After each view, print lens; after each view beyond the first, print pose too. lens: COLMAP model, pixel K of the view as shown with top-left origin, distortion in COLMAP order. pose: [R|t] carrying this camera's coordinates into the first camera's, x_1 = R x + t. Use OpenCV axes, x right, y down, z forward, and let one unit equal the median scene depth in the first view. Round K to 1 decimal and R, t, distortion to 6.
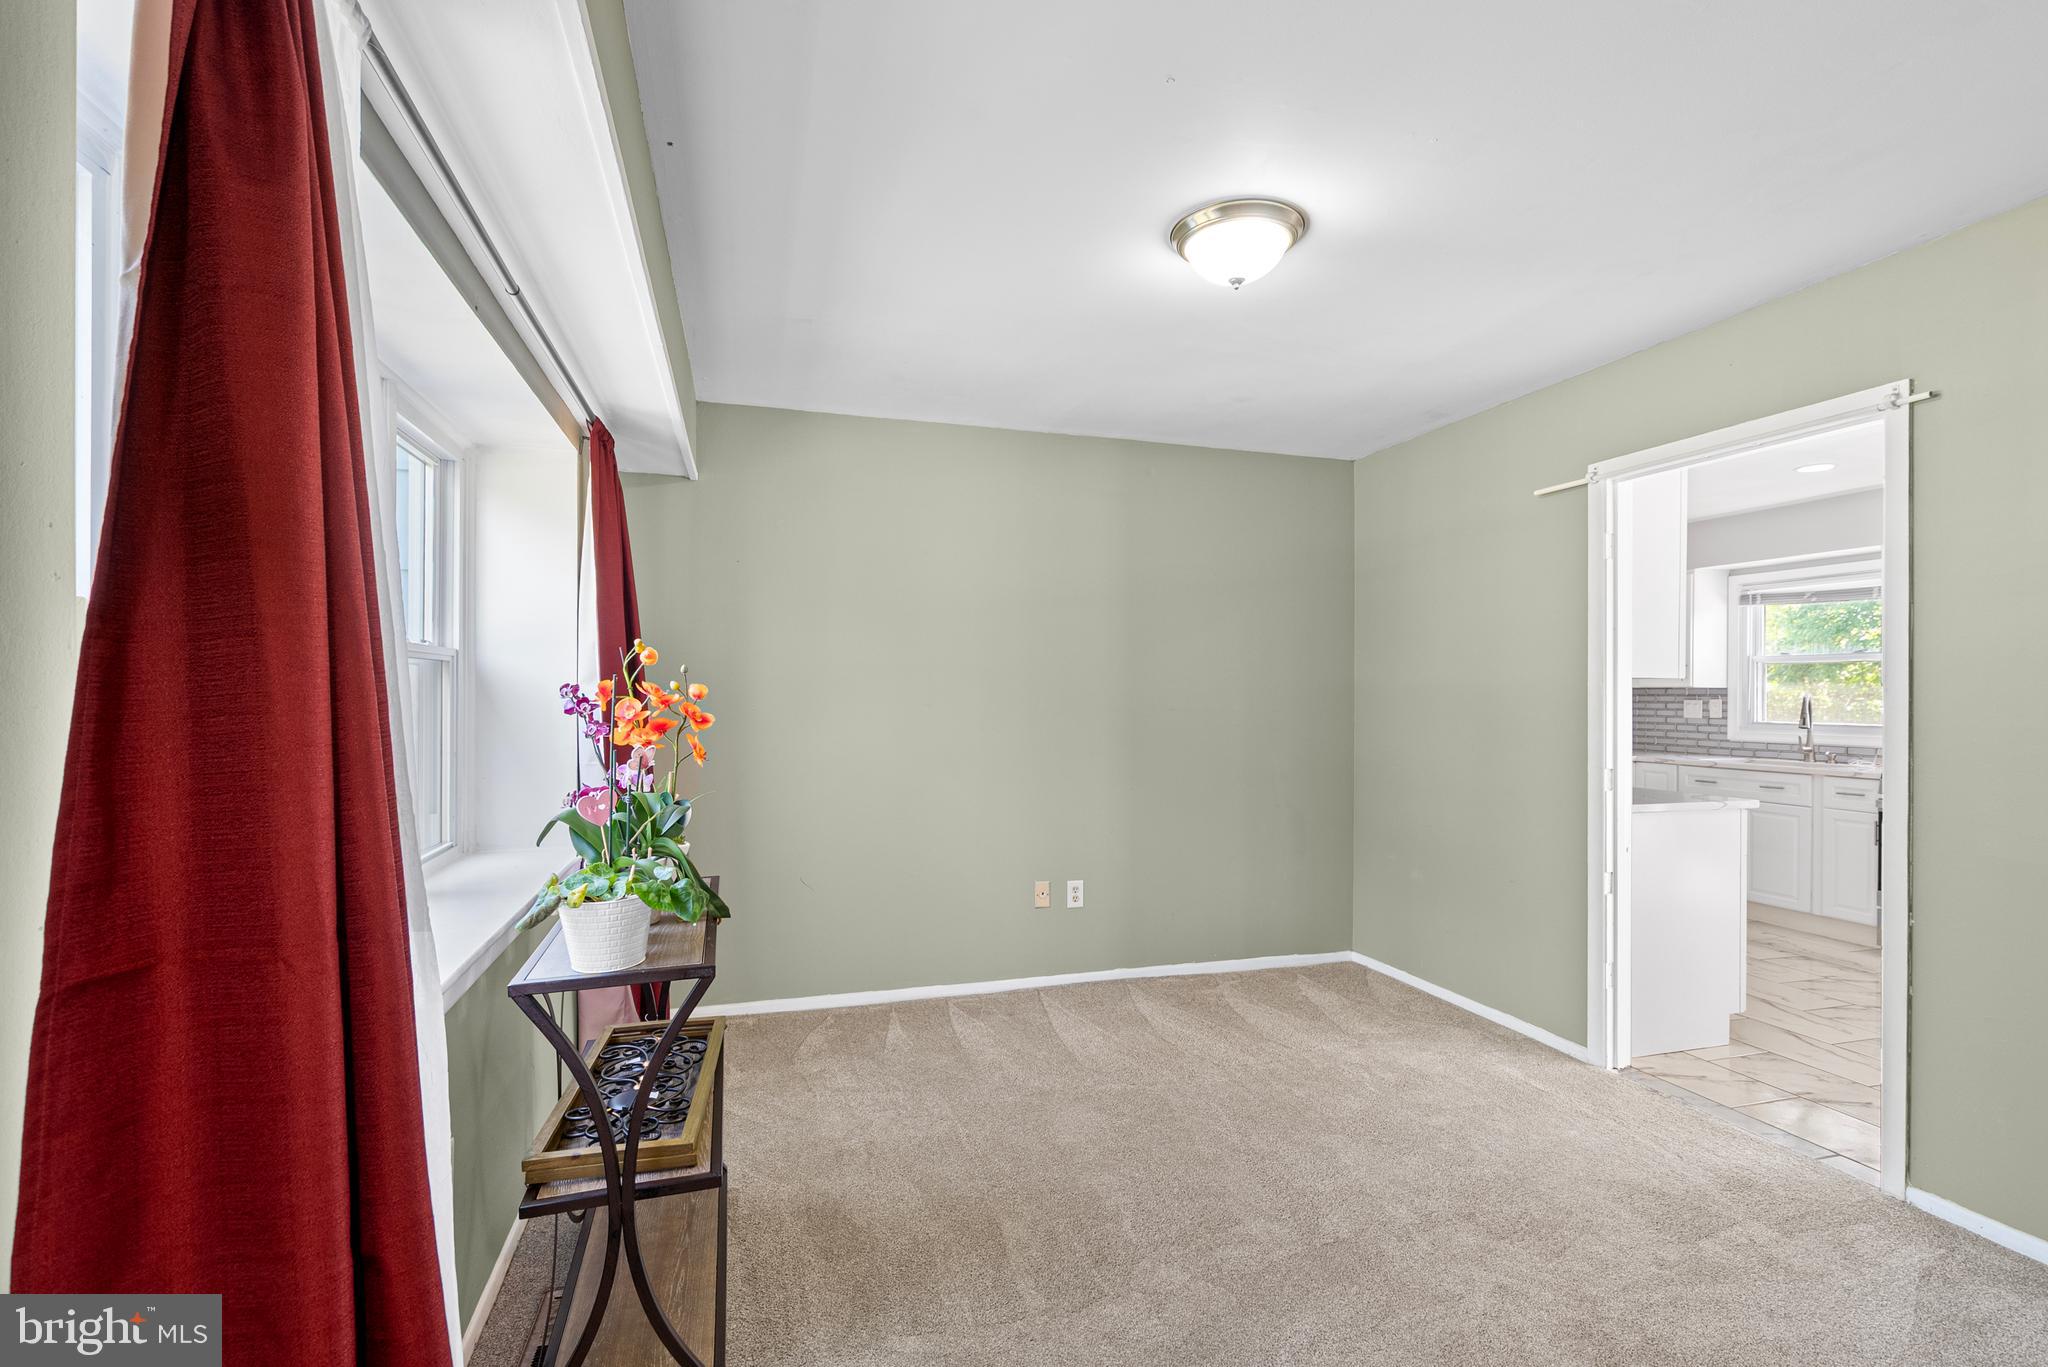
lens RADIAL K [[950.9, 0, 1020.4], [0, 950.9, 694.7], [0, 0, 1]] dist [-0.000481, 0.000655]
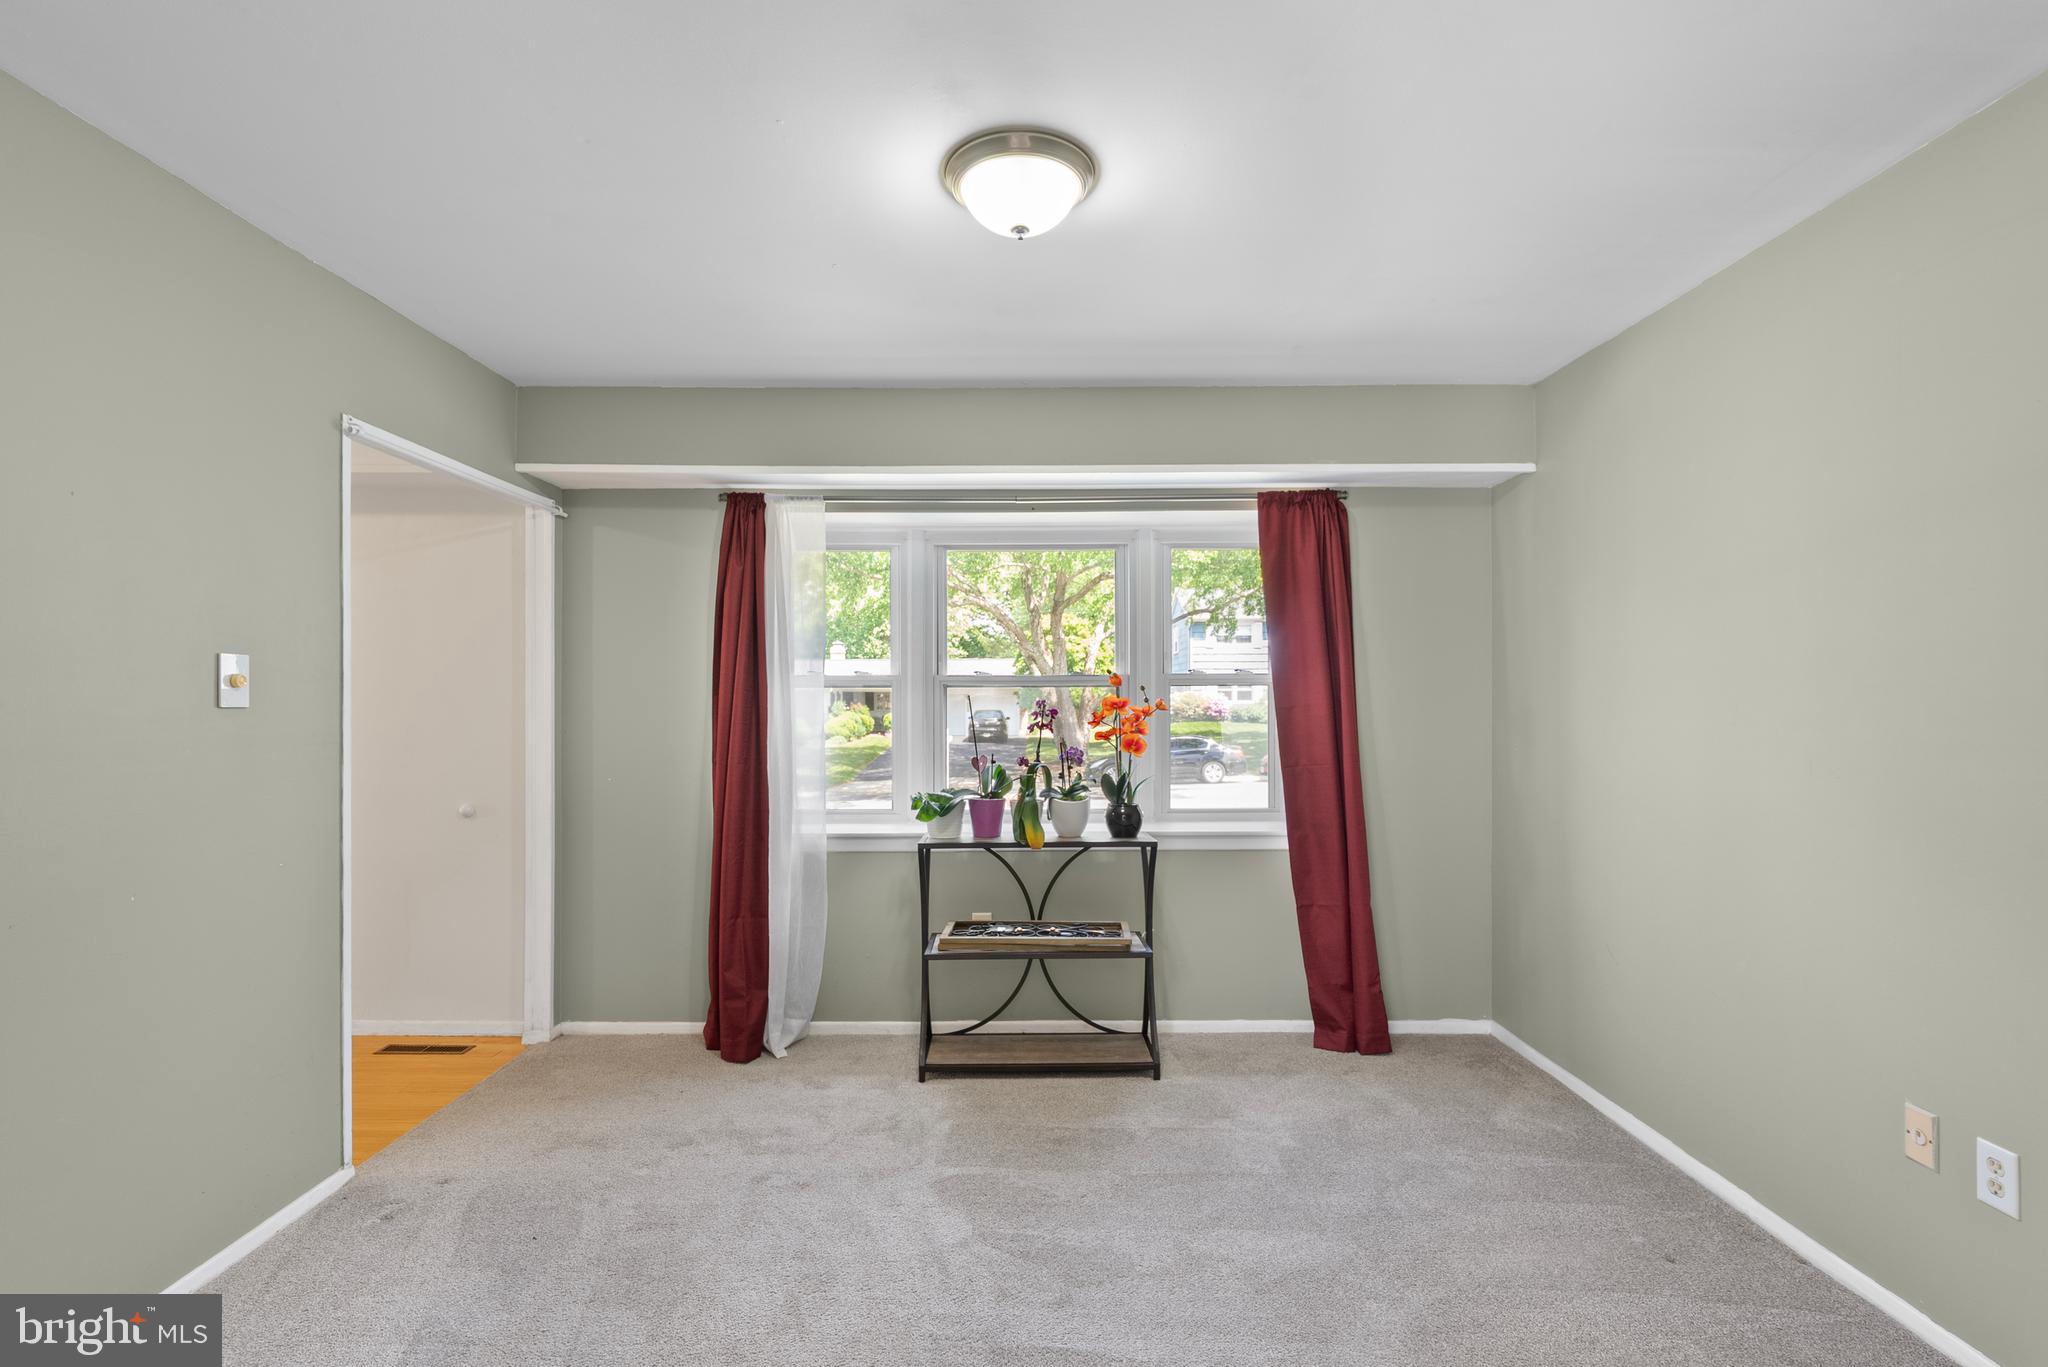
lens RADIAL K [[927.4, 0, 1021.7], [0, 927.4, 694.3], [0, 0, 1]] dist [-0.001708, 0.000675]
pose [[-0.284034, -0.013367, -0.958721, 0.590990], [-0.005737, 0.999909, -0.012242, 0.001002], [0.958797, 0.002023, -0.284084, 0.707591]]
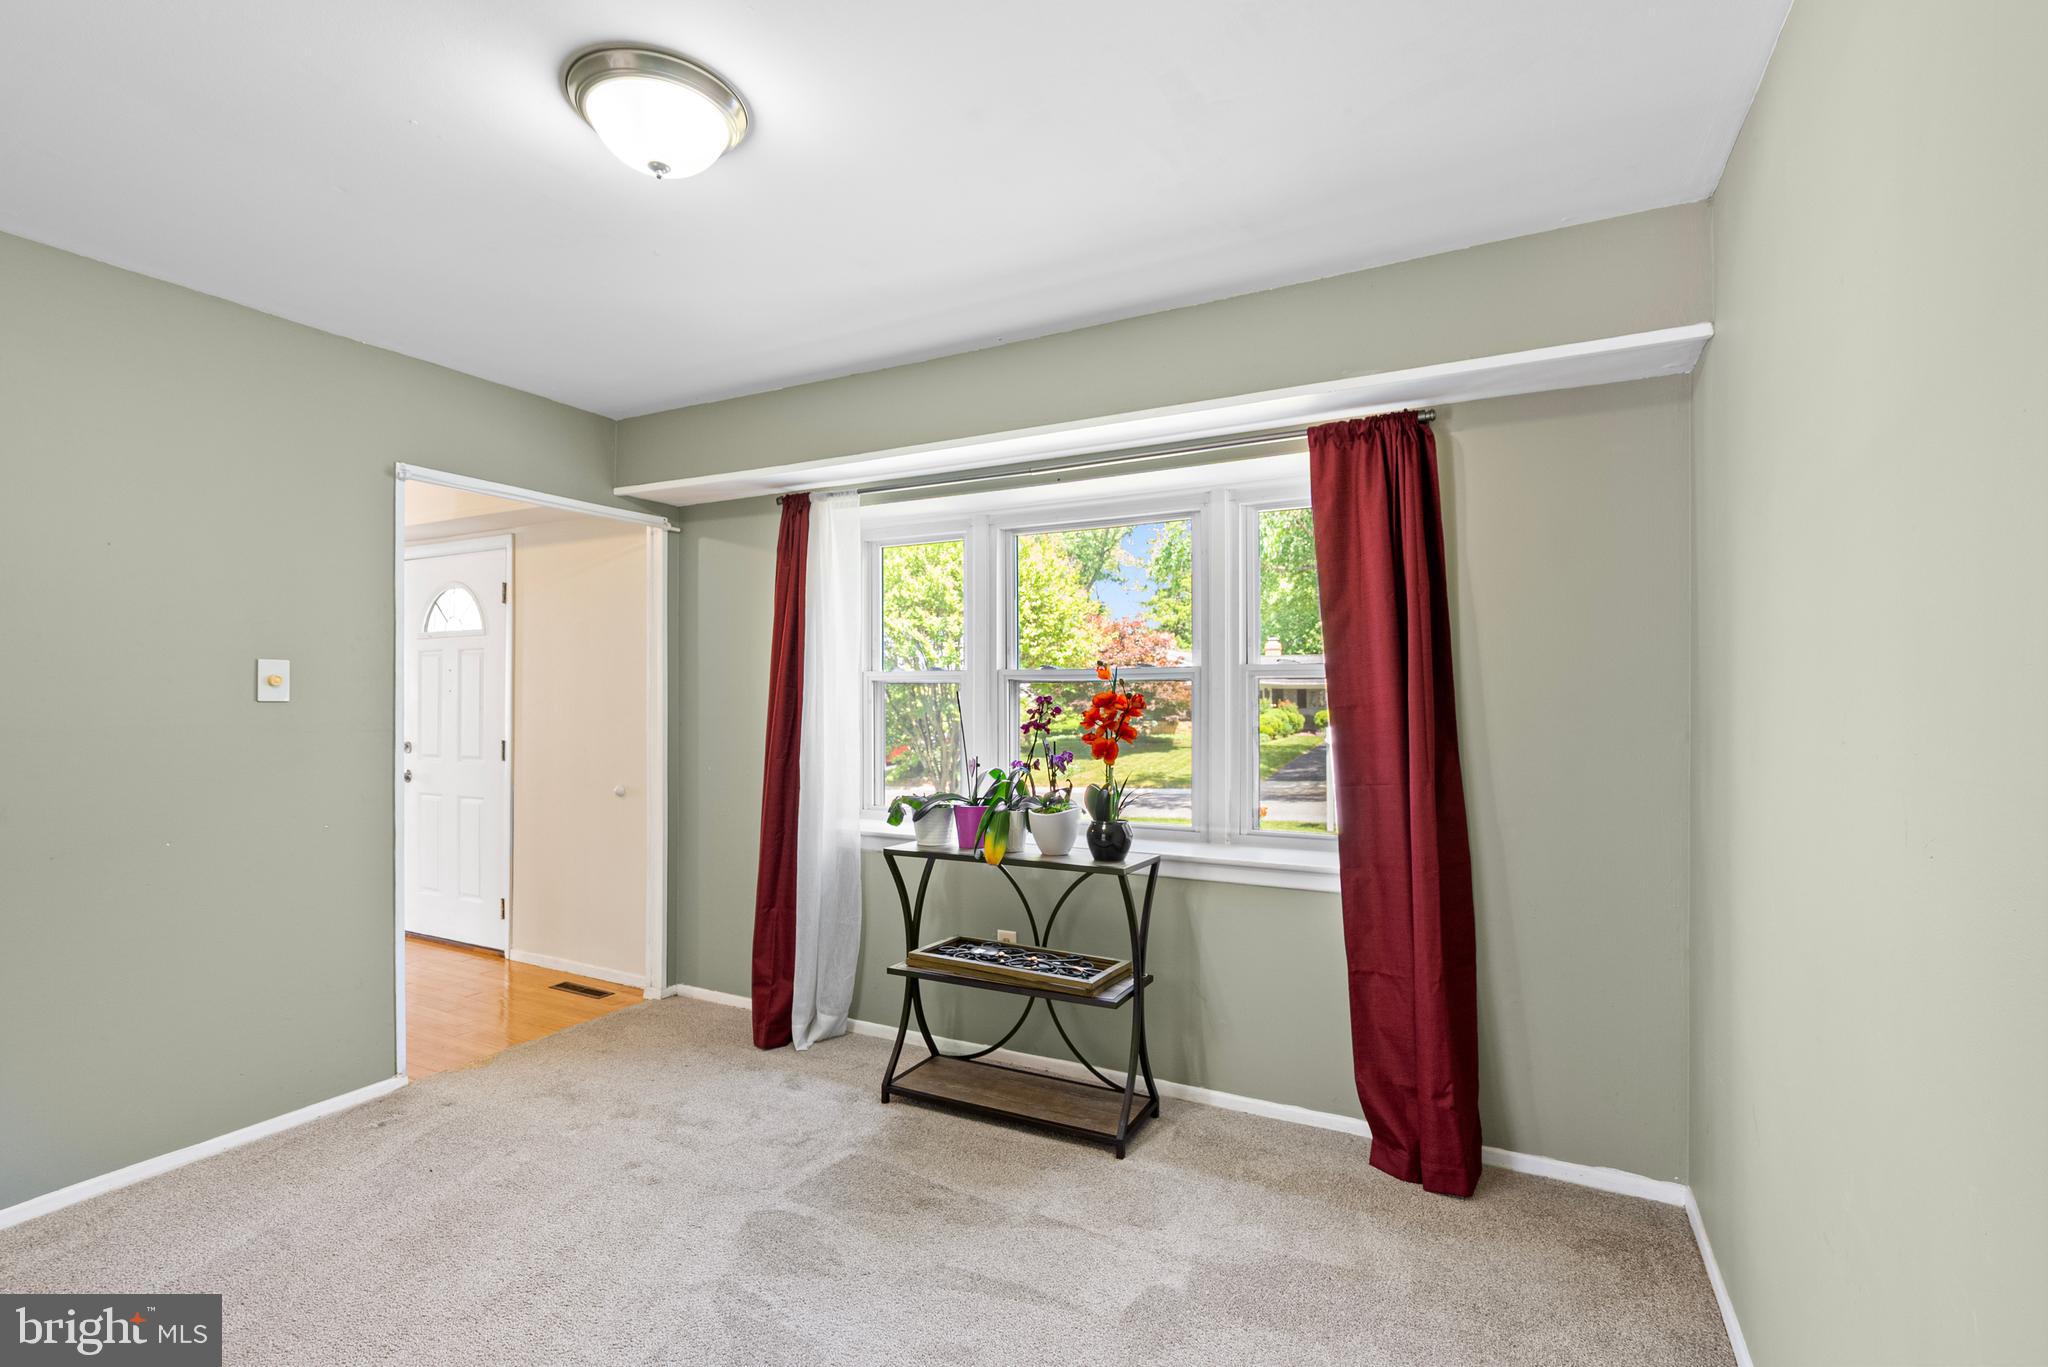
lens RADIAL K [[927.4, 0, 1021.7], [0, 927.4, 694.3], [0, 0, 1]] dist [-0.001708, 0.000675]
pose [[-0.693794, -0.010437, -0.720098, 0.321393], [-0.009630, 0.999940, -0.005215, -0.002036], [0.720110, 0.003317, -0.693852, 0.988168]]
